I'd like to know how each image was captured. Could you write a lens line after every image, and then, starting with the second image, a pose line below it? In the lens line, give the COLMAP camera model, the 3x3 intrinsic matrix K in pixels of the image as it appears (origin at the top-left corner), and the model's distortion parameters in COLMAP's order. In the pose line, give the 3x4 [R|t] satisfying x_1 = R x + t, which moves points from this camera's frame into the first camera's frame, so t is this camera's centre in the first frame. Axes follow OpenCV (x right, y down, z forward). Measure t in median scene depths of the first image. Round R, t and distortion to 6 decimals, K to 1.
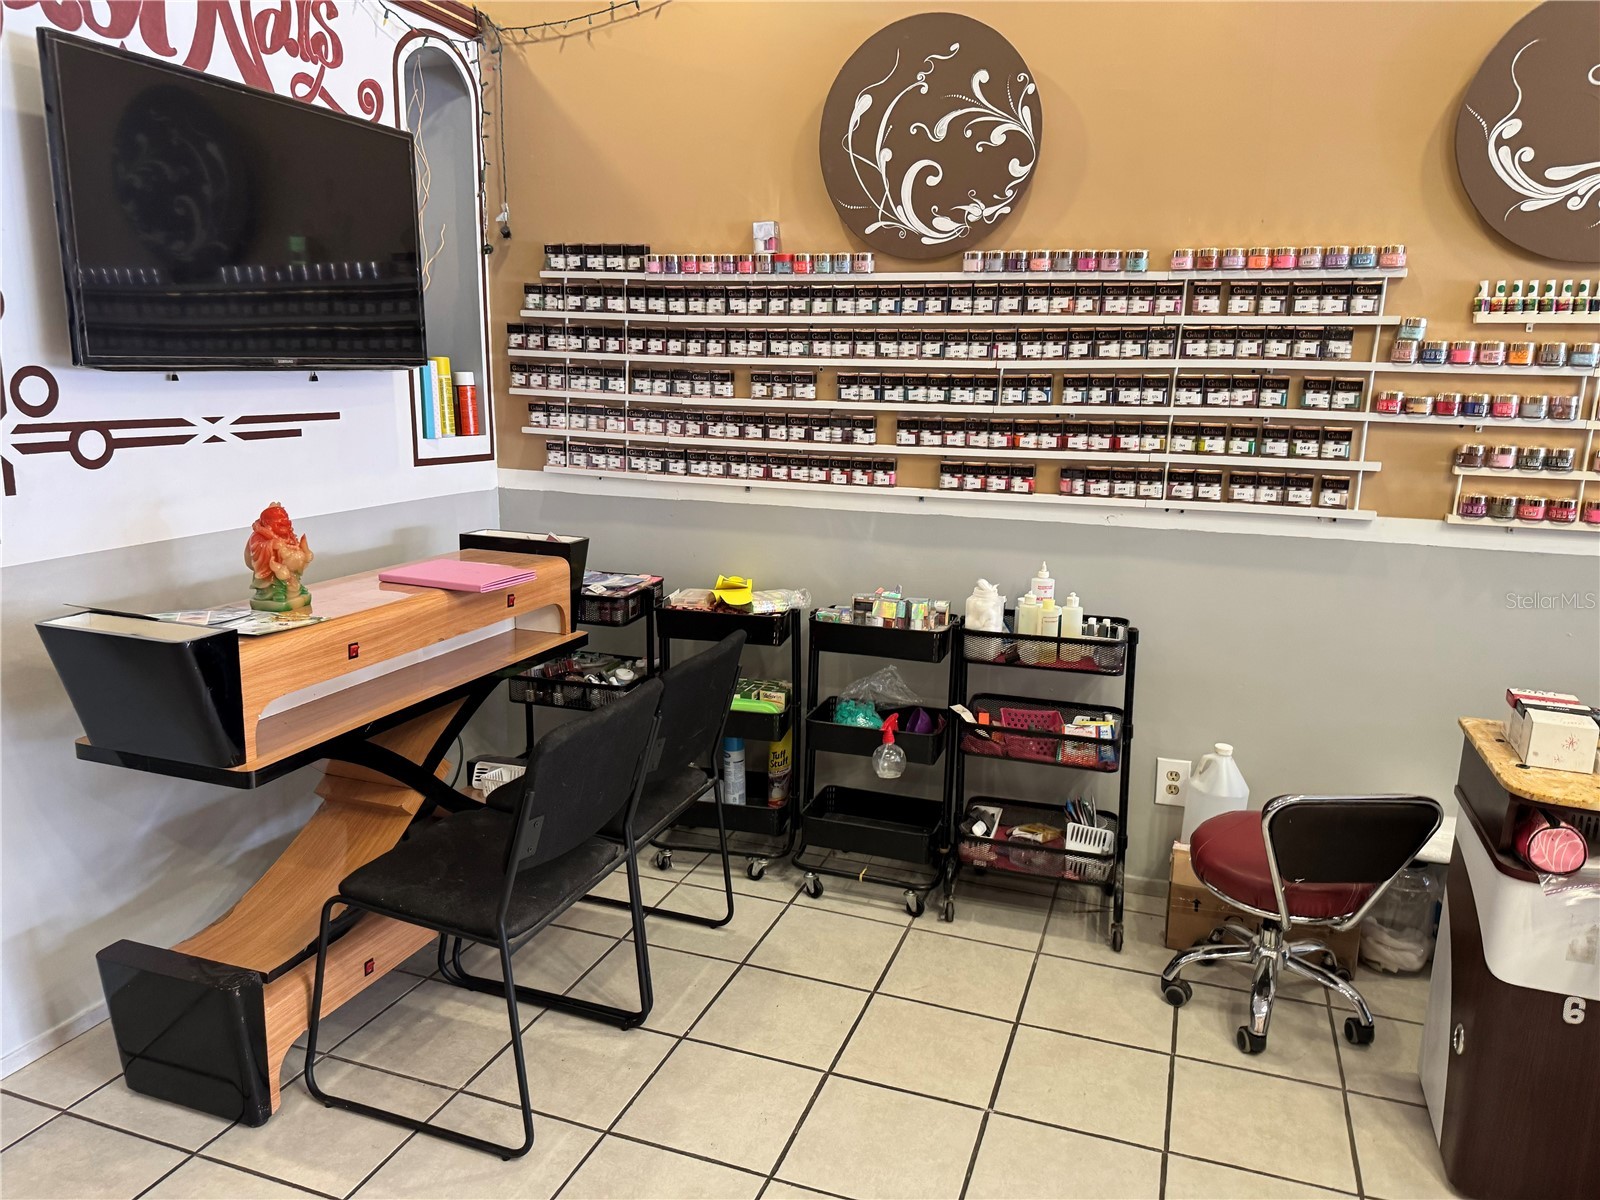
lens RADIAL K [[1149.4, 0, 795.7], [0, 1149.4, 600.9], [0, 0, 1]] dist [0.044569, -0.003215]
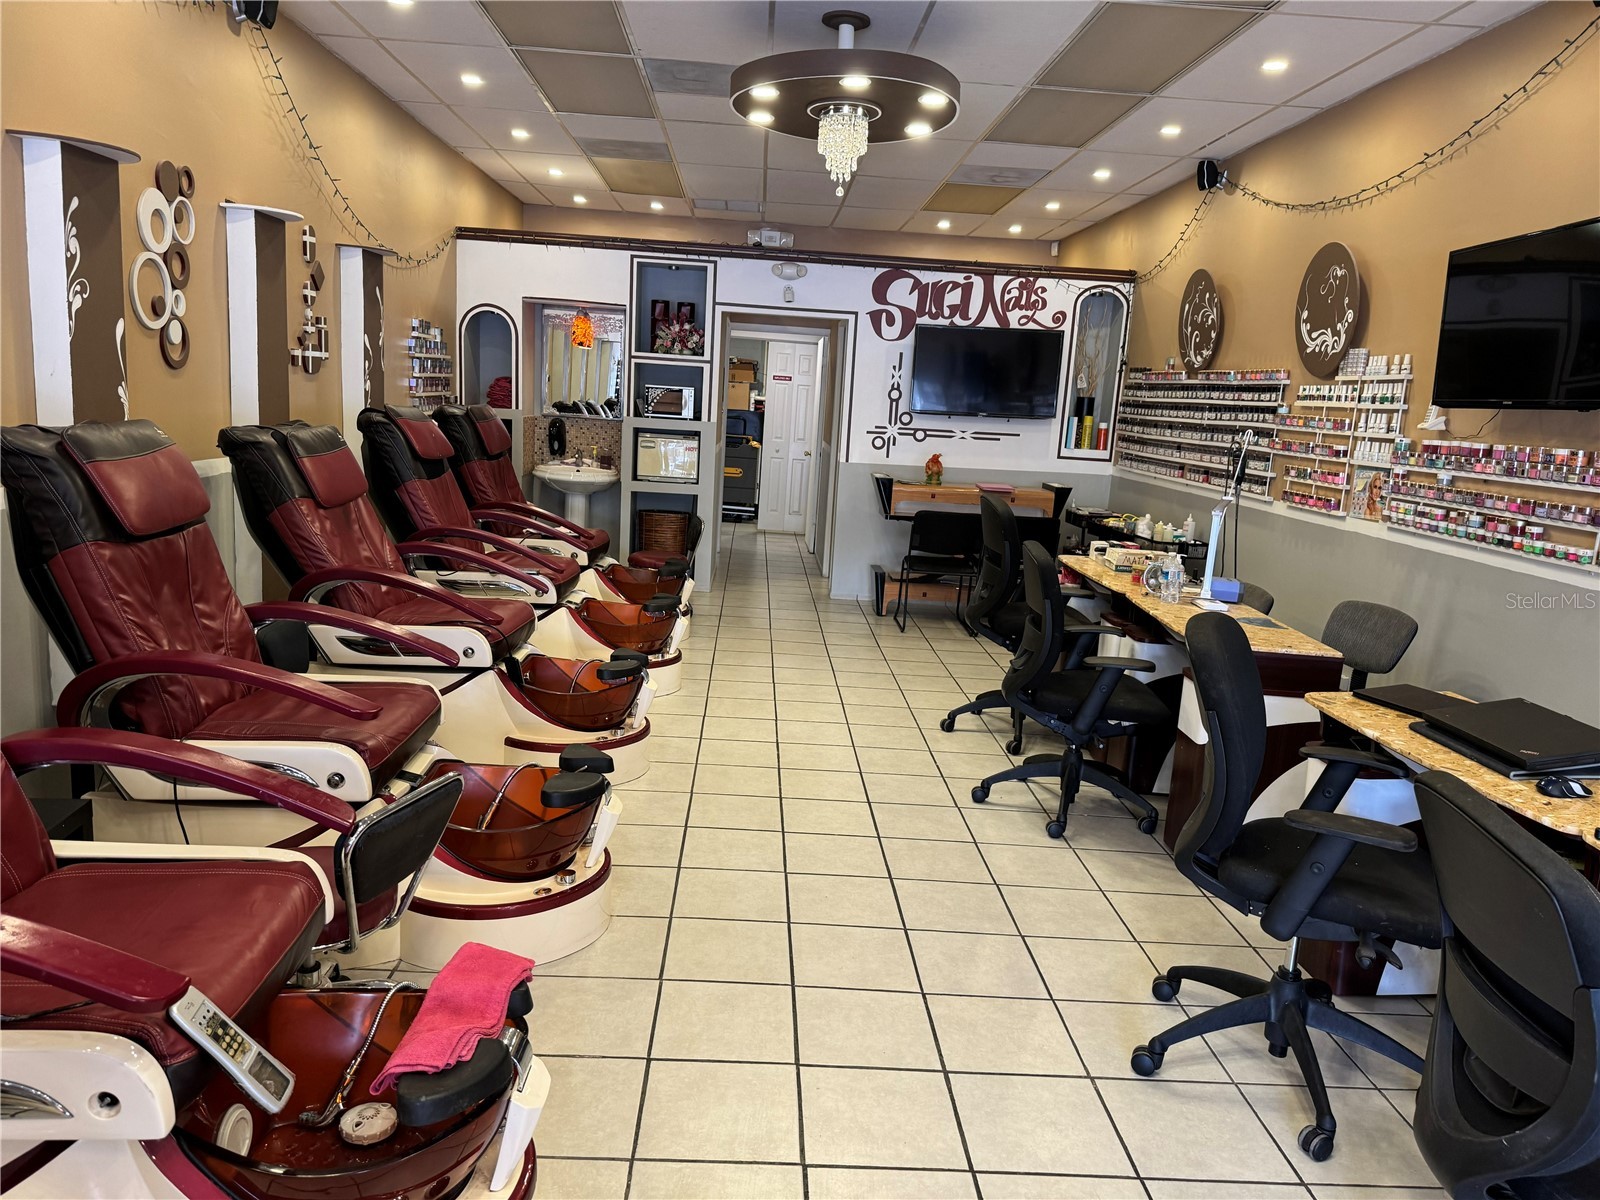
lens RADIAL K [[1149.4, 0, 799.7], [0, 1149.4, 598.4], [0, 0, 1]] dist [0.044569, -0.003215]
pose [[0.380229, 0.165638, -0.909940, 1.900048], [-0.231622, 0.969536, 0.079700, 0.113331], [0.895420, 0.180458, 0.407011, -0.477463]]
